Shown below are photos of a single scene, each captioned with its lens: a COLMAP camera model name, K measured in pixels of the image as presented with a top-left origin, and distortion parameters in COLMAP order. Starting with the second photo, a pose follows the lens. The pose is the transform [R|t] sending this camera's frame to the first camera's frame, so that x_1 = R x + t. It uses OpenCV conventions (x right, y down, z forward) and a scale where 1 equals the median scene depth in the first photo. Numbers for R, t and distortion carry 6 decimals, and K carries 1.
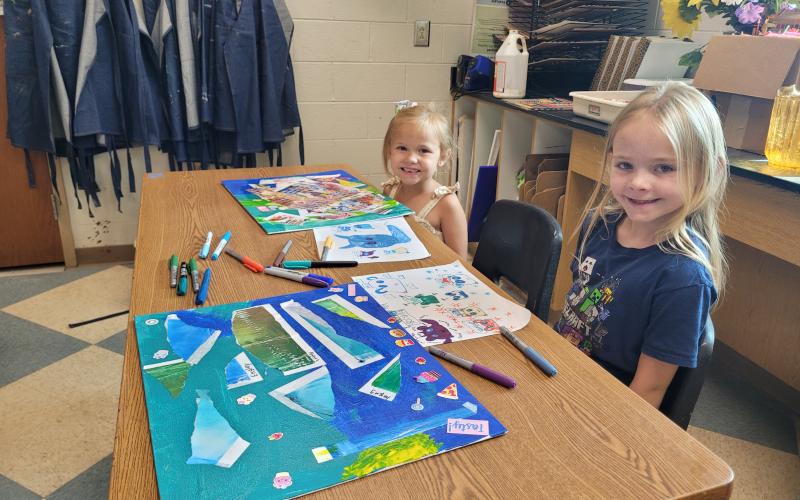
lens RADIAL K [[616.9, 0, 395.3], [0, 616.9, 239.8], [0, 0, 1]] dist [0.012510, -0.000490]
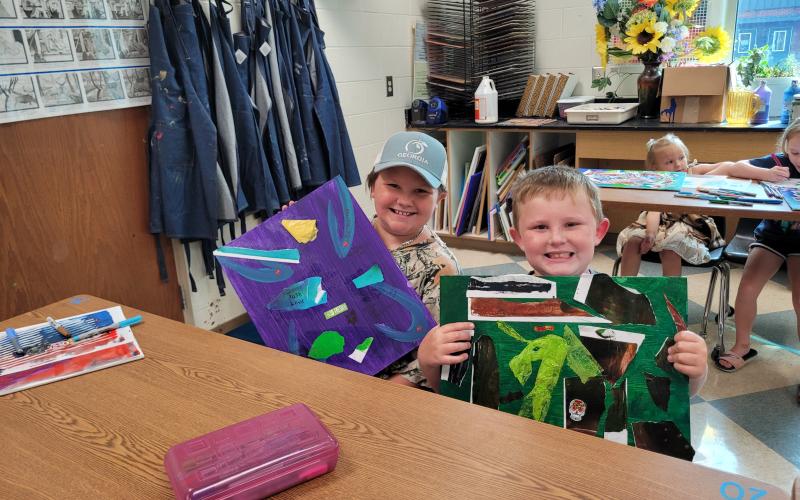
lens RADIAL K [[616.9, 0, 395.3], [0, 616.9, 239.8], [0, 0, 1]] dist [0.012510, -0.000490]
pose [[0.752149, -0.243860, 0.612212, -0.918415], [0.284044, 0.958253, 0.032727, -0.081253], [-0.594635, 0.149280, 0.790016, 0.047989]]
